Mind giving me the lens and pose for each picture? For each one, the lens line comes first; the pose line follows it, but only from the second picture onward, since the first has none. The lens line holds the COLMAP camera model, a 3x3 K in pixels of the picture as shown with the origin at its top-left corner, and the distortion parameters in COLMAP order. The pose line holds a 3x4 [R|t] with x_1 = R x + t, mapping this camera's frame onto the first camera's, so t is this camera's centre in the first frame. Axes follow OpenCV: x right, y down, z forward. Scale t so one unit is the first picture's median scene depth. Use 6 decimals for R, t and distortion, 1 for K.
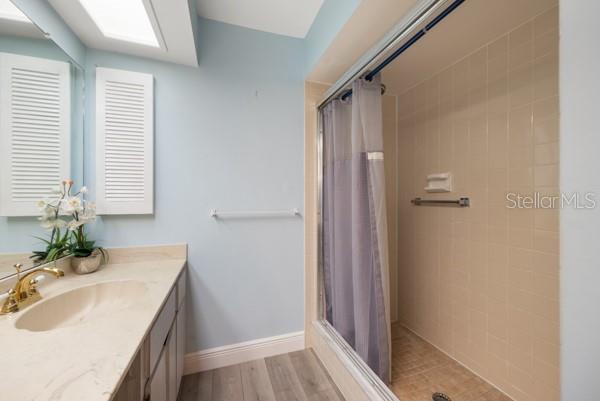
lens RADIAL K [[236.5, 0, 303.3], [0, 236.5, 198.9], [0, 0, 1]] dist [-0.003514, -0.000174]
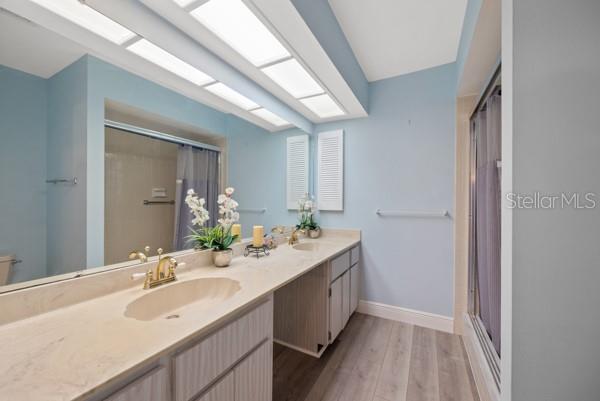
lens RADIAL K [[236.5, 0, 299.2], [0, 236.5, 201.2], [0, 0, 1]] dist [-0.003514, -0.000174]
pose [[0.678758, 0.000783, -0.734362, 0.419833], [-0.005049, 0.999981, -0.003600, 0.003239], [0.734345, 0.006152, 0.678749, -0.406613]]
